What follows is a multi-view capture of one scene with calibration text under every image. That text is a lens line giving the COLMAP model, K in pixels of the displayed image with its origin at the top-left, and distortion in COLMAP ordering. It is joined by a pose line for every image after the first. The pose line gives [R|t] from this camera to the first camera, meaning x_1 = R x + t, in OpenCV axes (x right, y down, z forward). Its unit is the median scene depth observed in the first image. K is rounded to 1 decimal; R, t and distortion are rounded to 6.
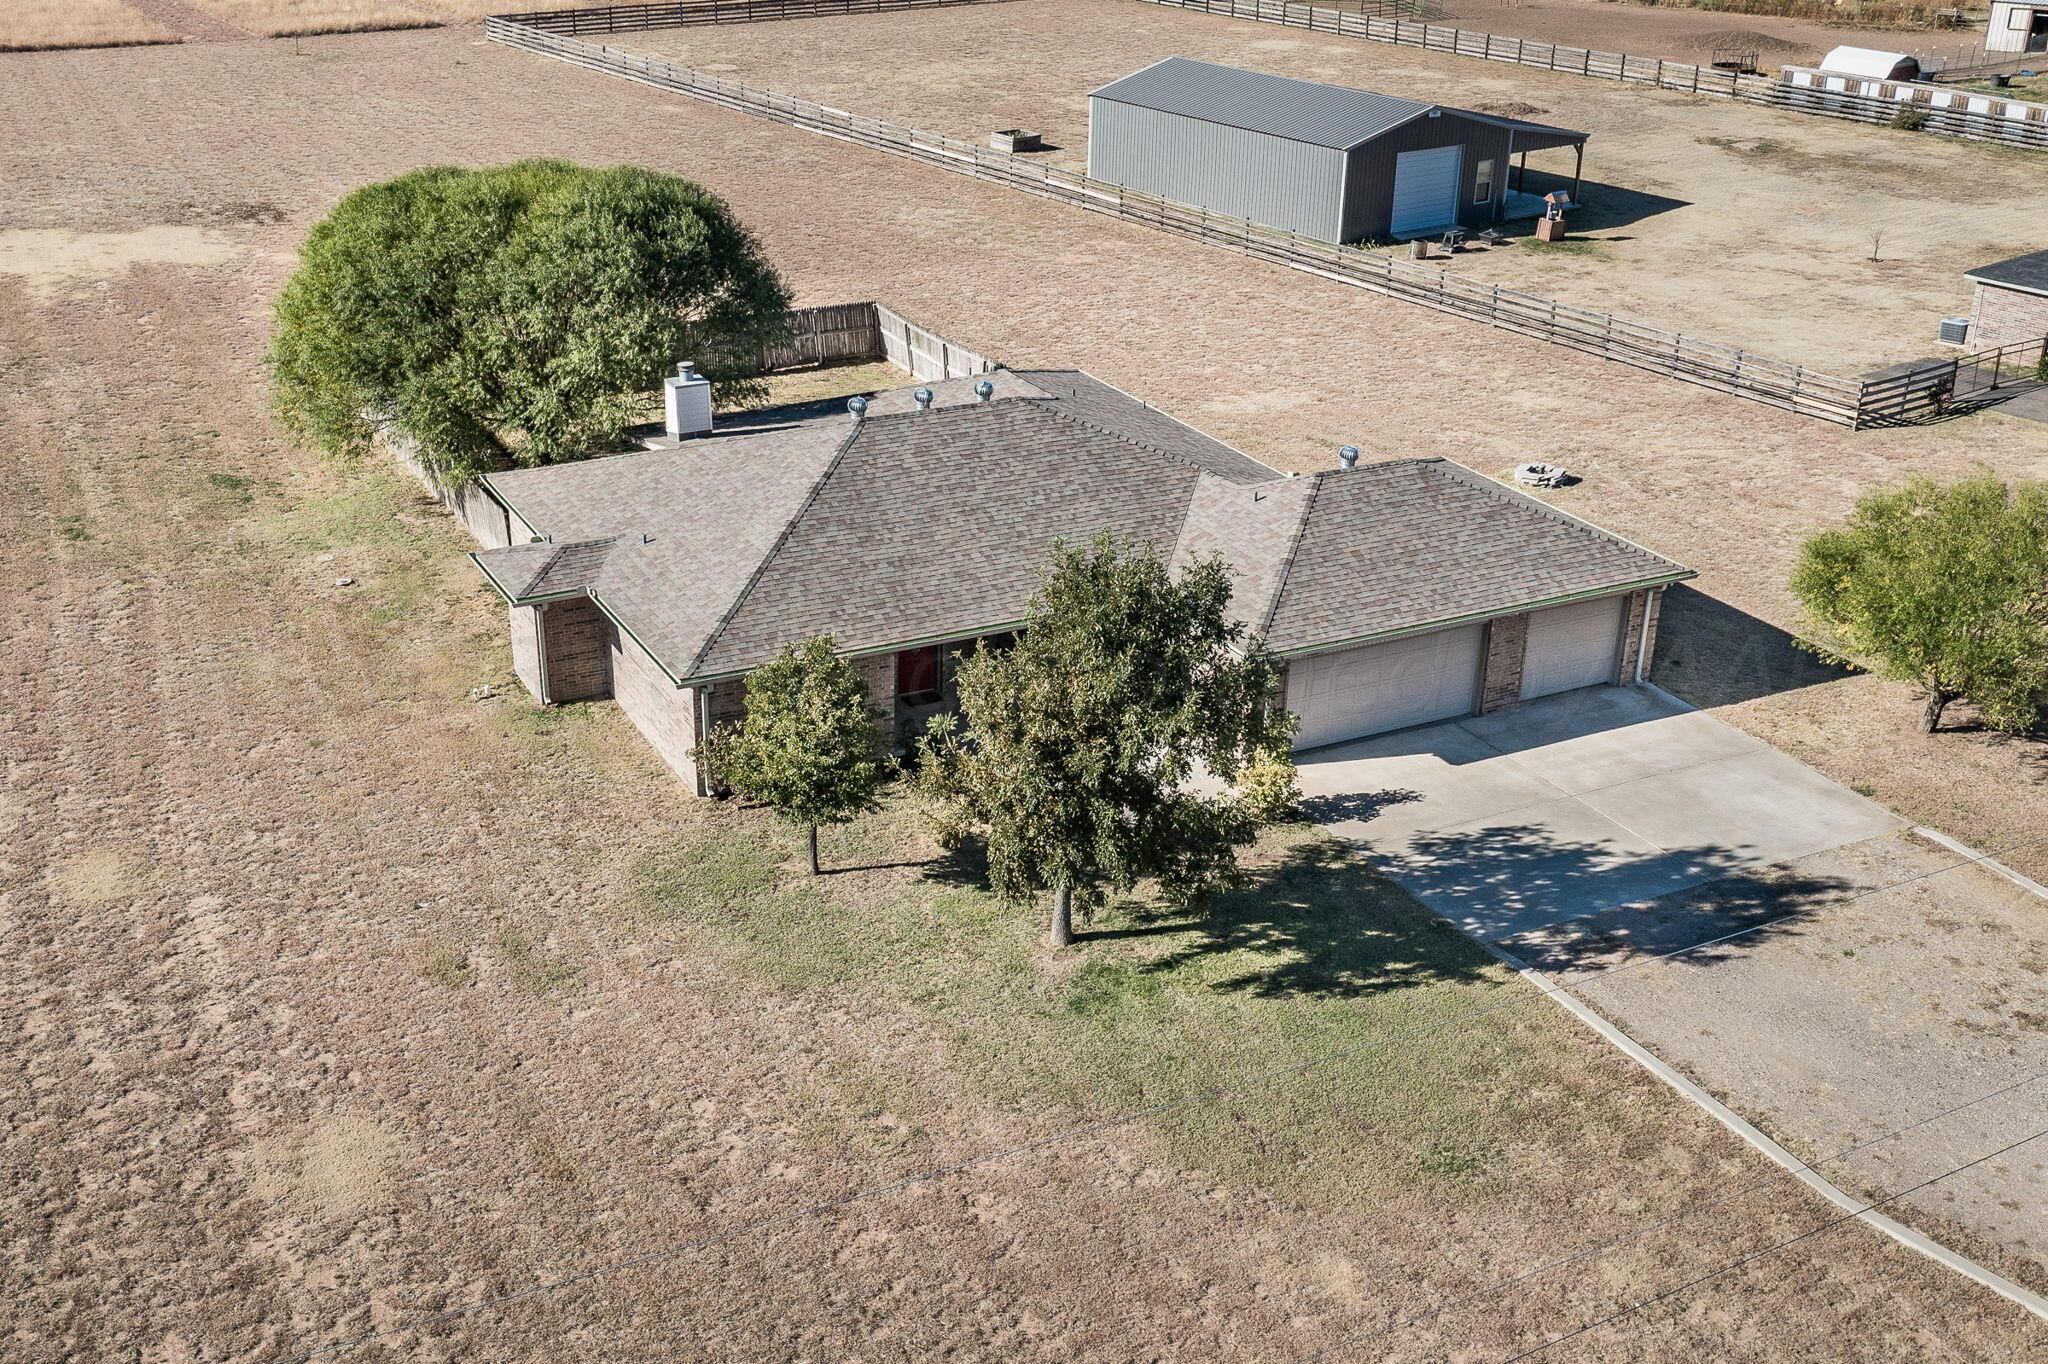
lens RADIAL K [[2227.2, 0, 1024.0], [0, 2227.2, 682.0], [0, 0, 1]] dist [0.012694, -0.010444]
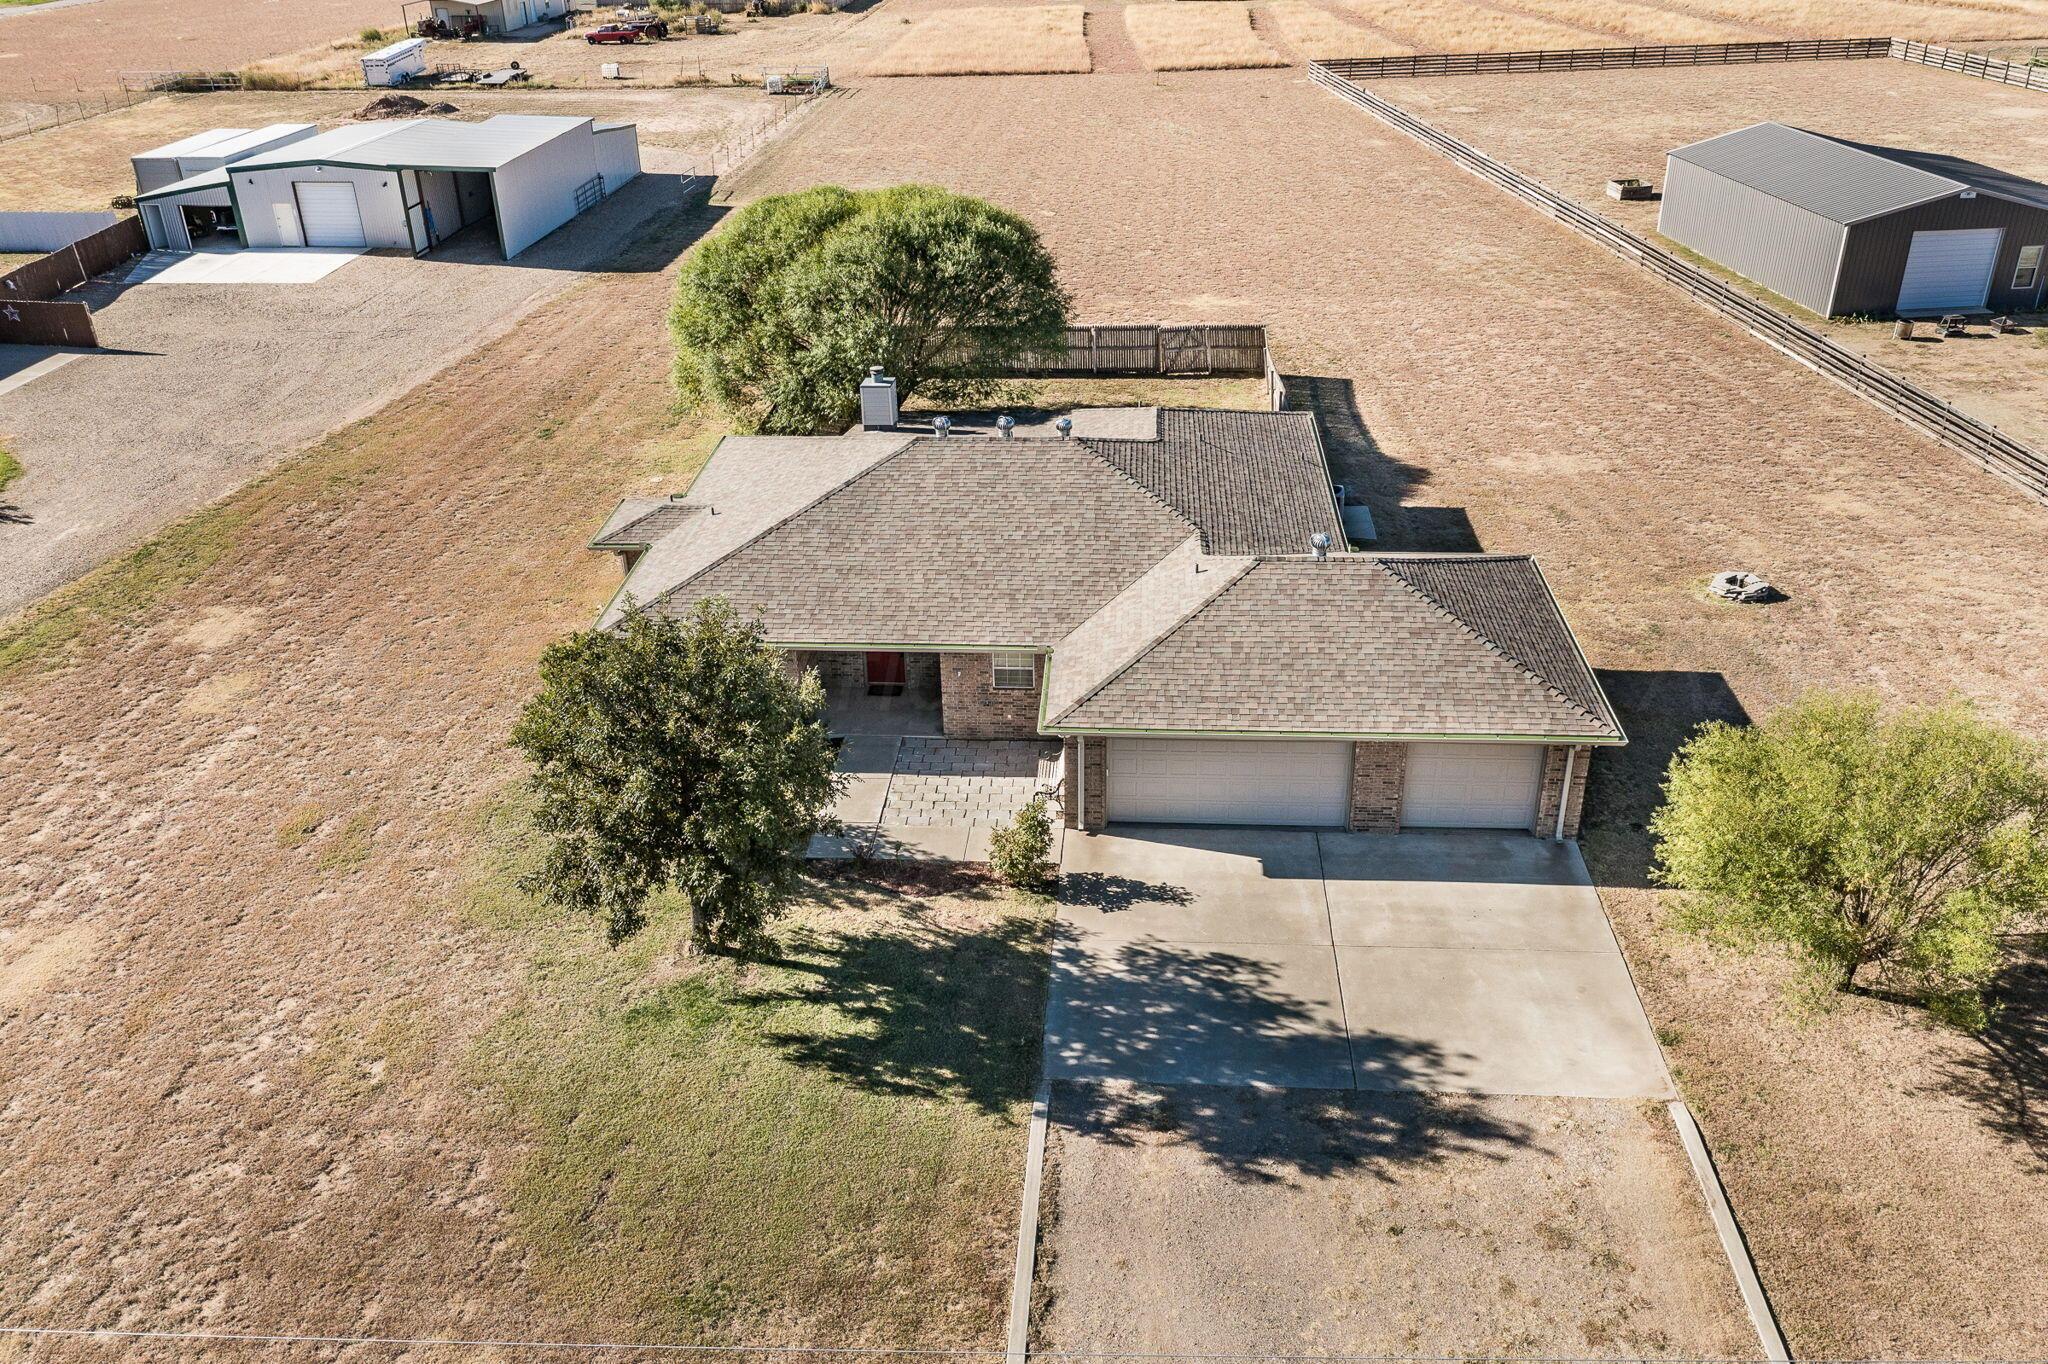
lens RADIAL K [[1605.9, 0, 1024.0], [0, 1605.9, 682.0], [0, 0, 1]] dist [-0.000974, 0.007770]
pose [[0.853057, 0.216538, -0.474768, 0.411457], [-0.176789, 0.975959, 0.127474, -0.115948], [0.490957, -0.024809, 0.870831, 0.322556]]
